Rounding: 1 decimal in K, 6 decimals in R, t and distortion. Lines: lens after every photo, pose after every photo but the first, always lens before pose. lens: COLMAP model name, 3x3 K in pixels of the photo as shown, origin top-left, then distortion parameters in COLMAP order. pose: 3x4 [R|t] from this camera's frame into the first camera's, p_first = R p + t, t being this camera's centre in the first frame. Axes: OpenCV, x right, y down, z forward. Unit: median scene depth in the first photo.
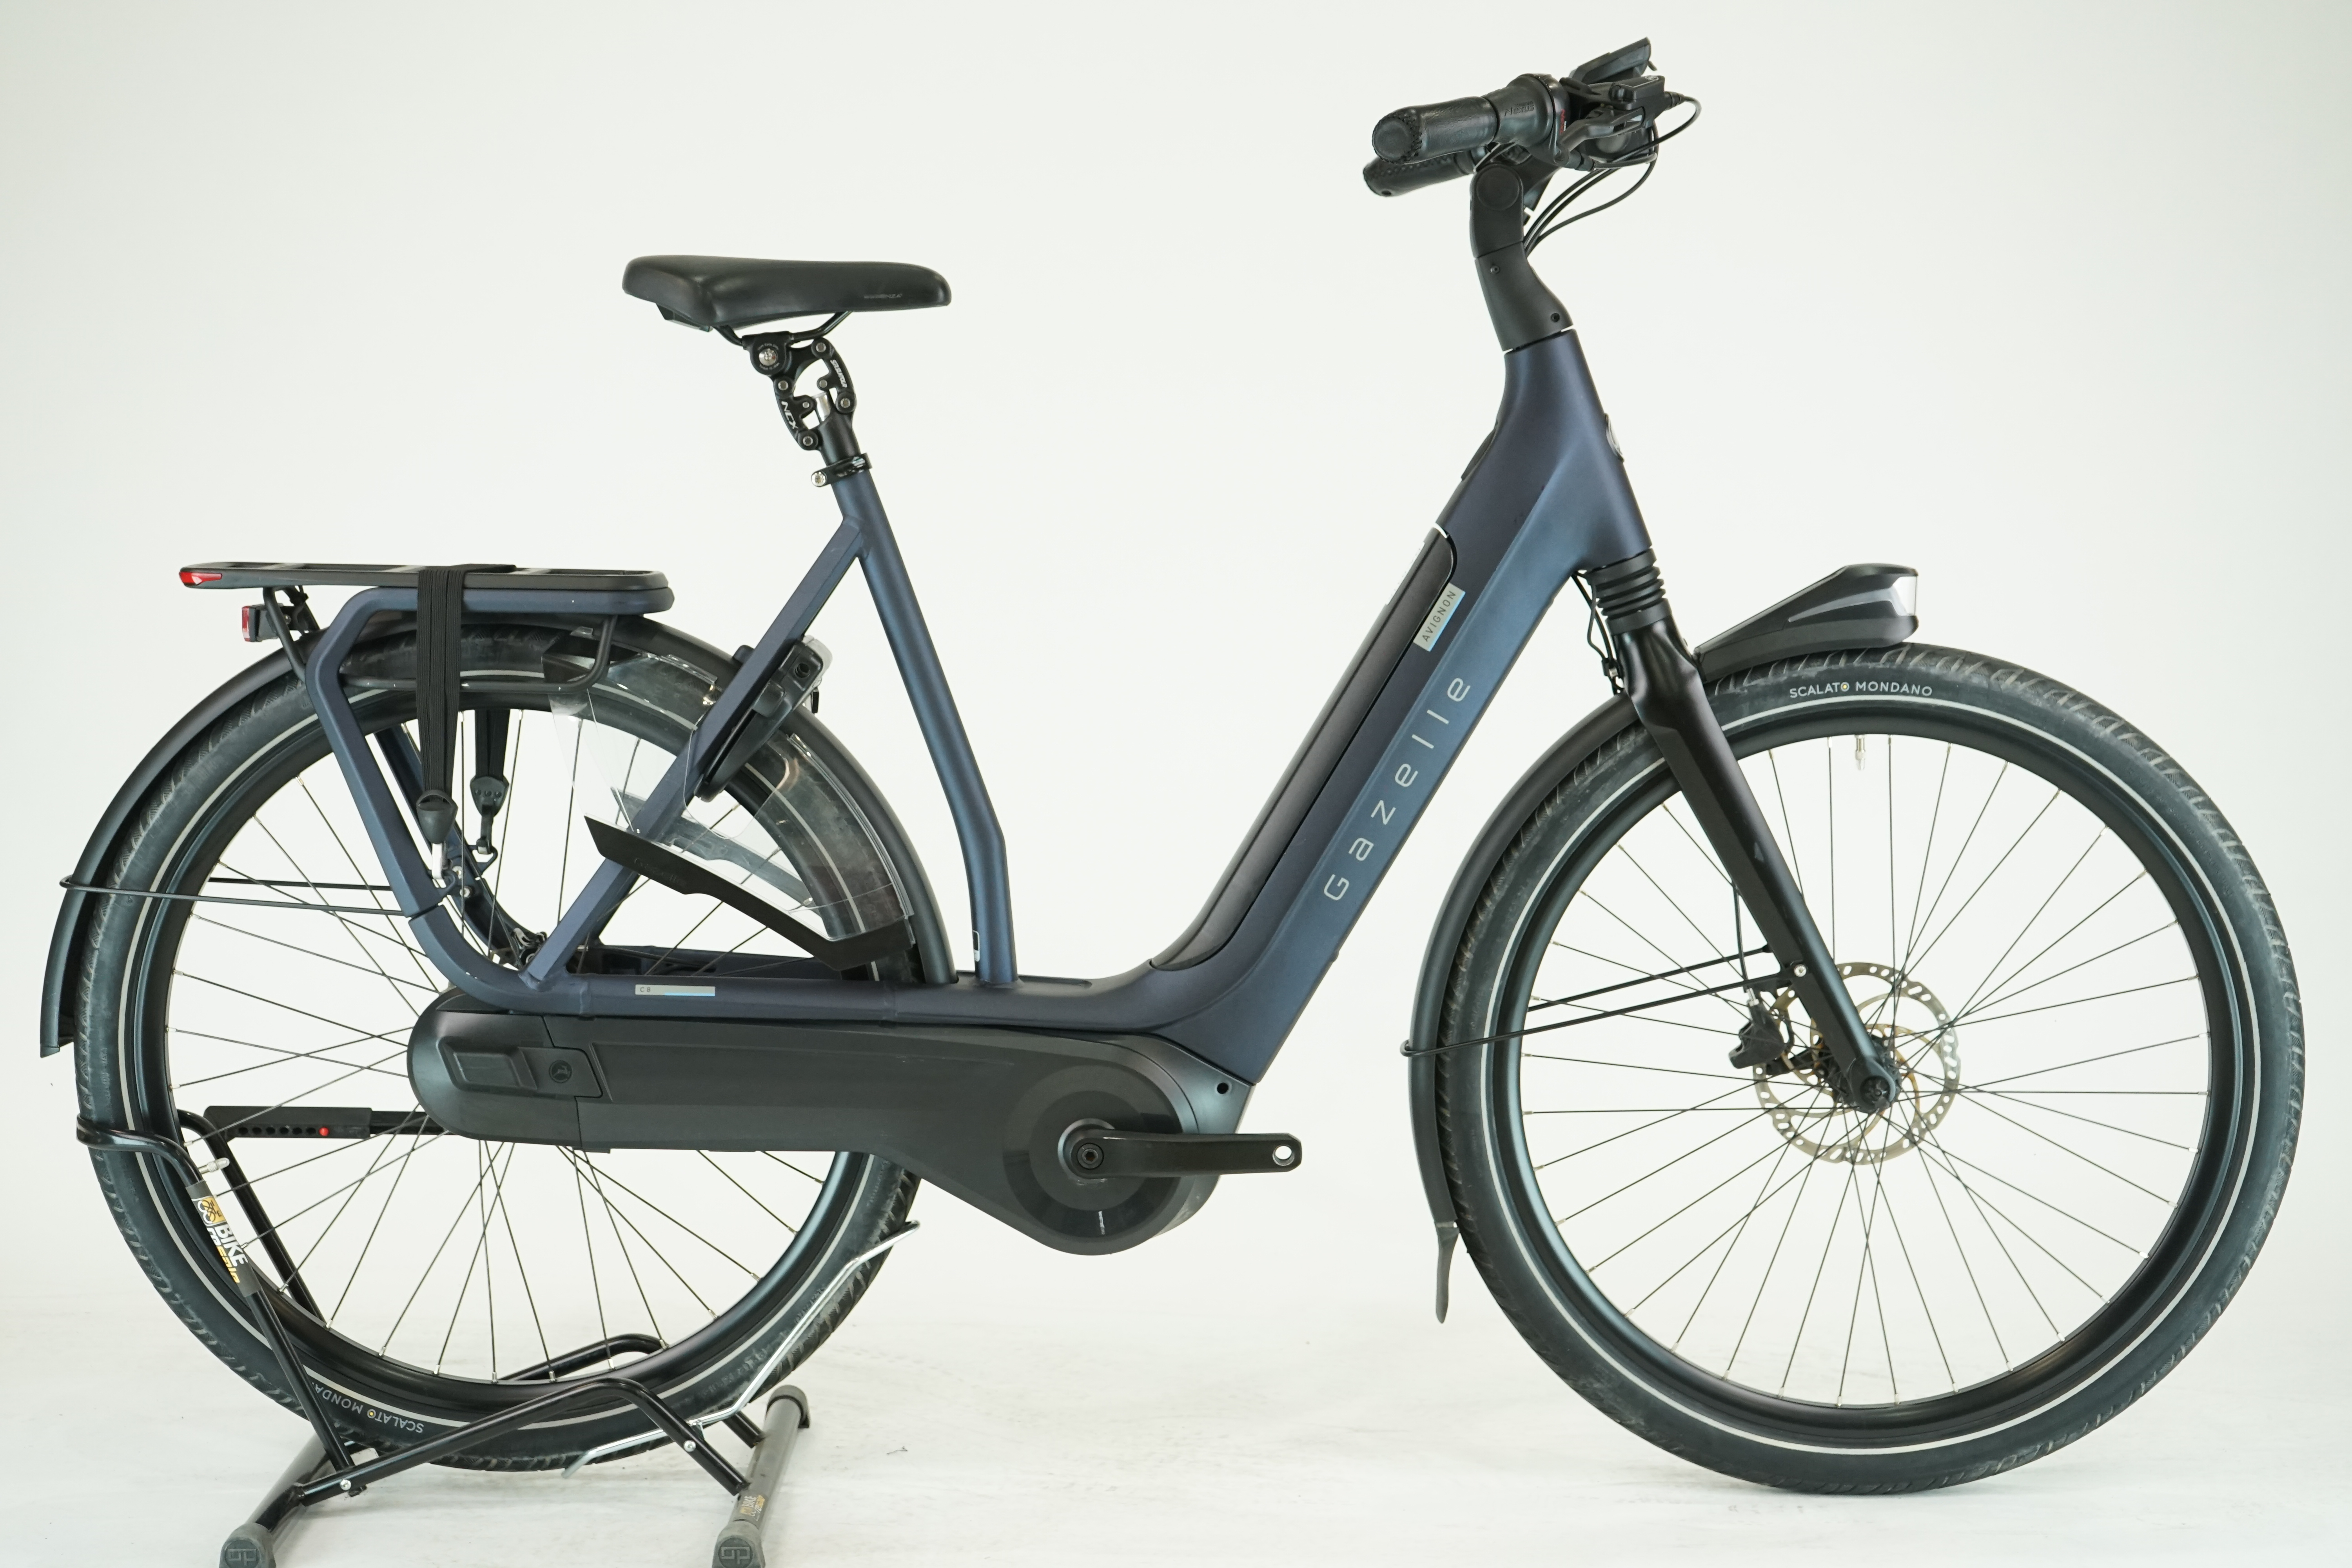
lens RADIAL K [[3425.3, 0, 1162.8], [0, 3425.3, 775.7], [0, 0, 1]] dist [-0.024081, 0.000000]
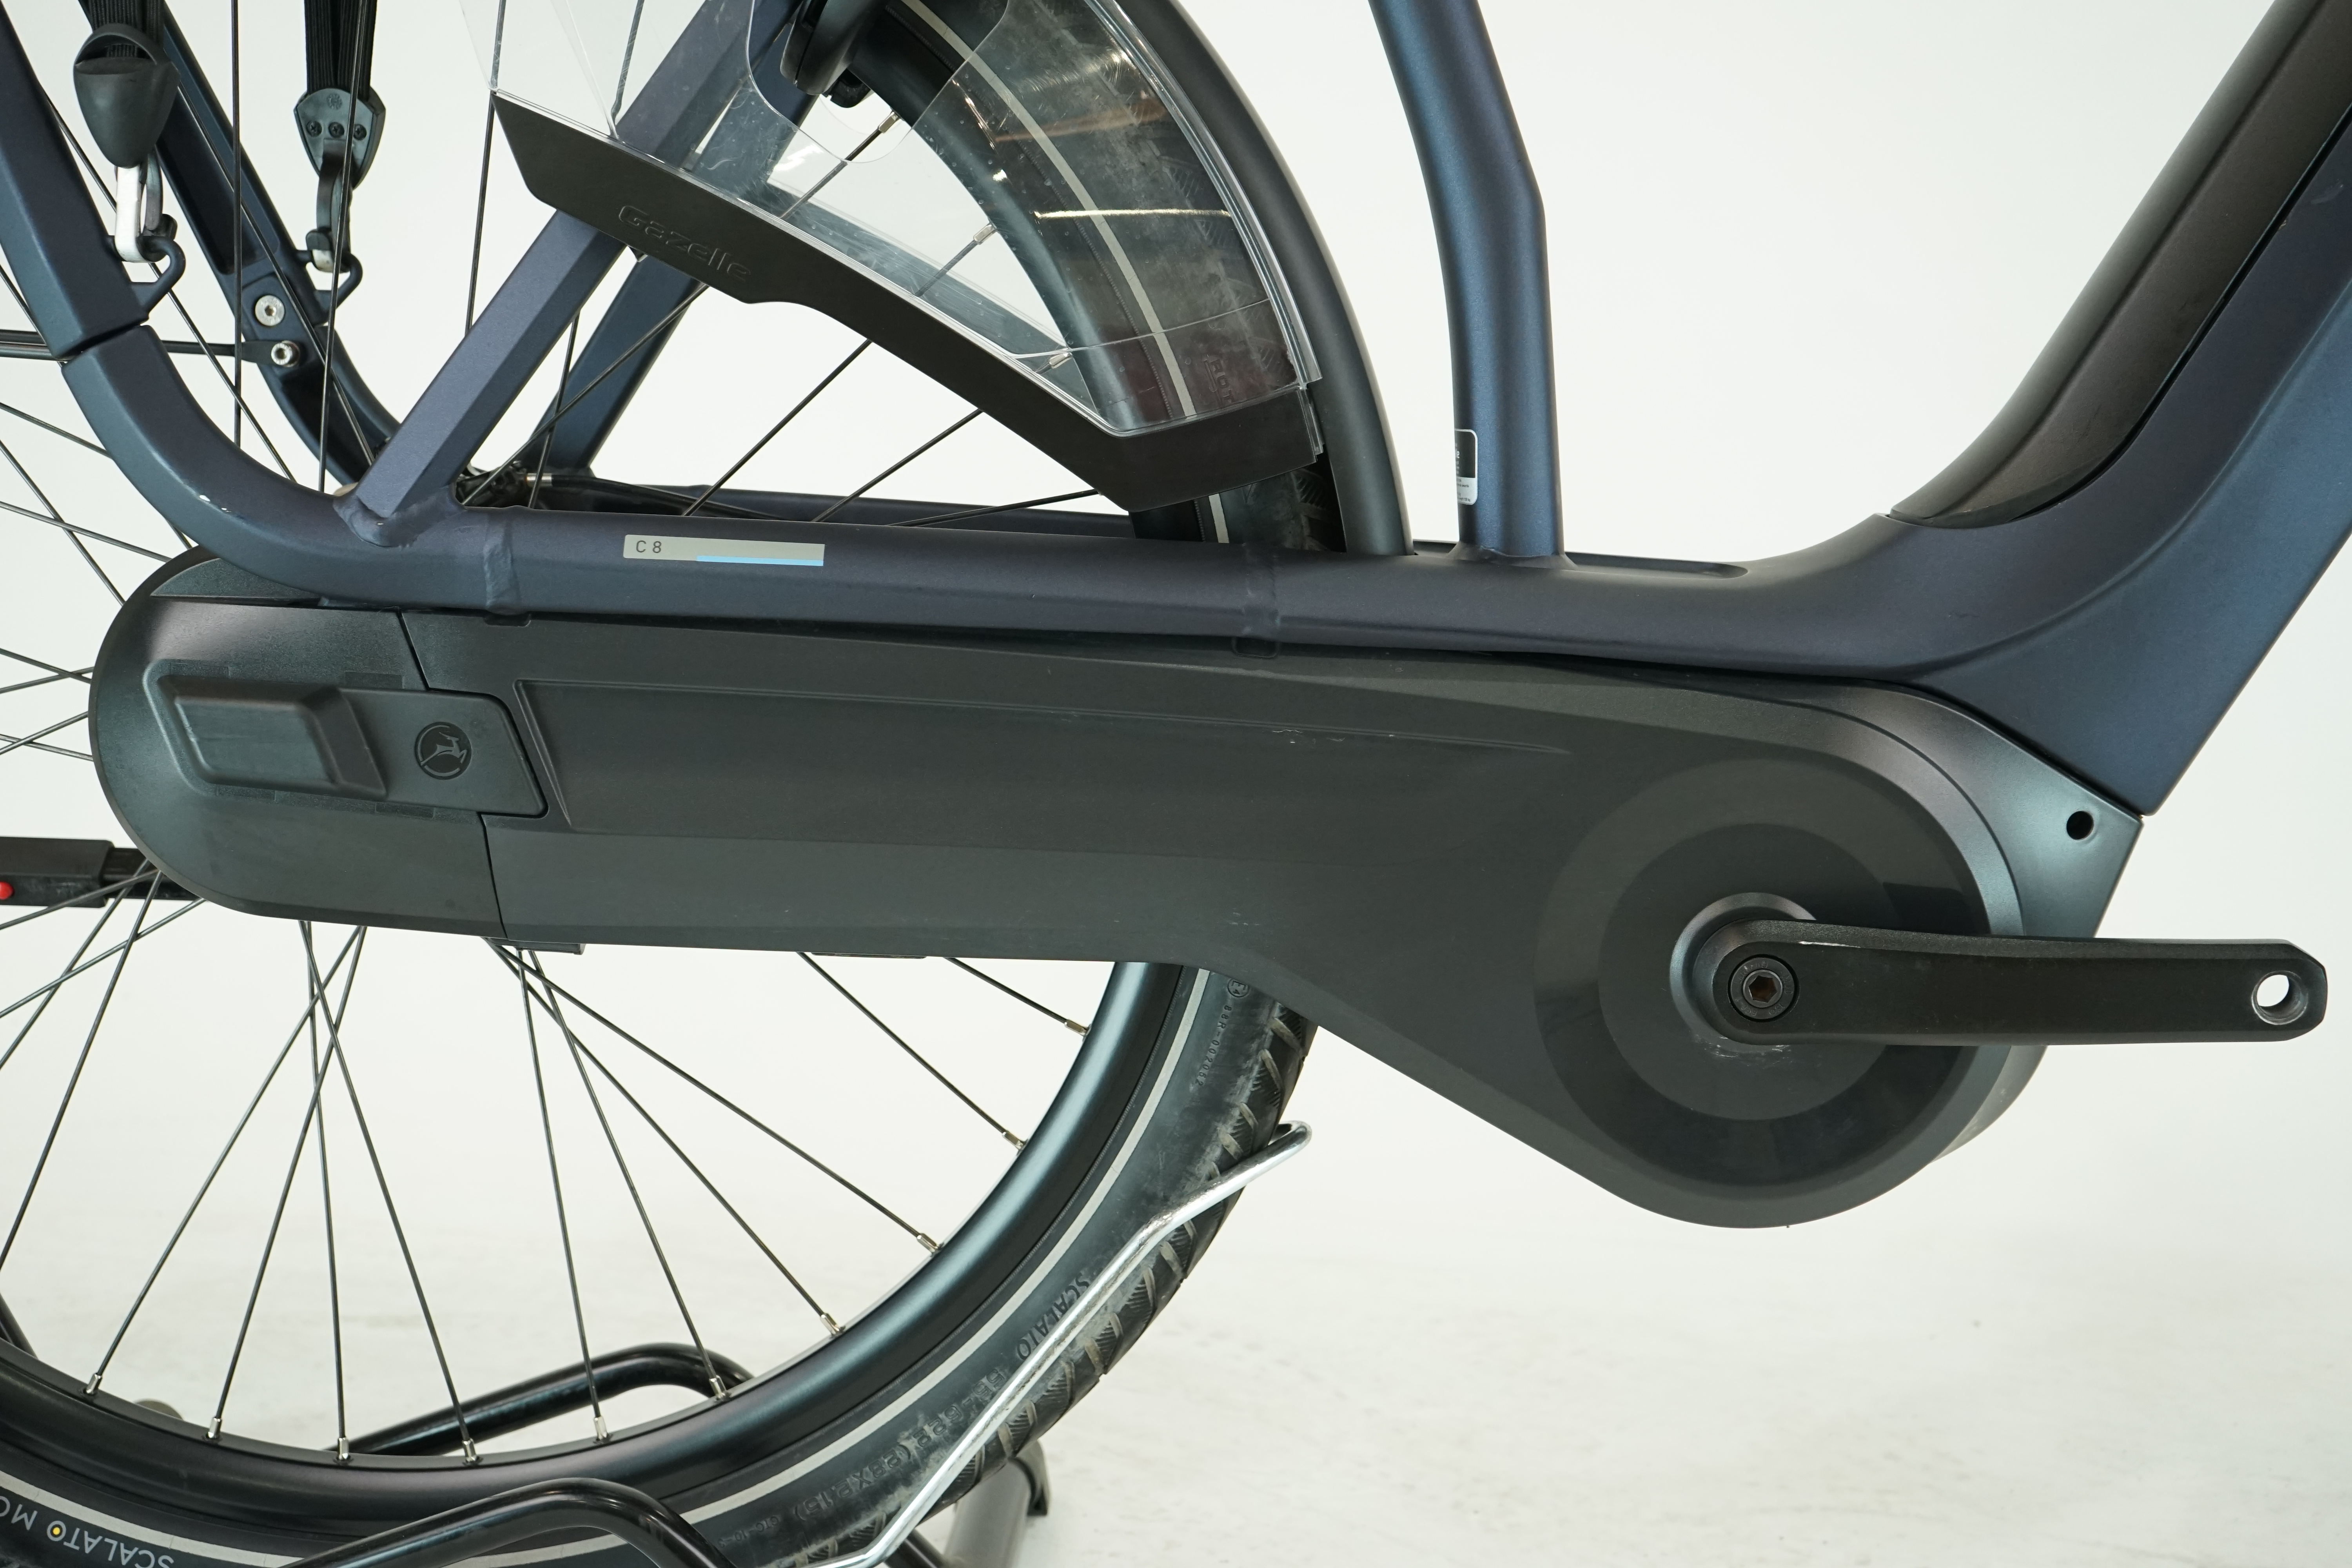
lens RADIAL K [[2705.9, 0, 1183.1], [0, 2705.9, 789.5], [0, 0, 1]] dist [-0.016929, 0.000000]
pose [[0.998115, 0.017990, -0.058684, -0.068478], [-0.014801, 0.998413, 0.054331, 0.070783], [0.059568, -0.053360, 0.996797, 0.671586]]
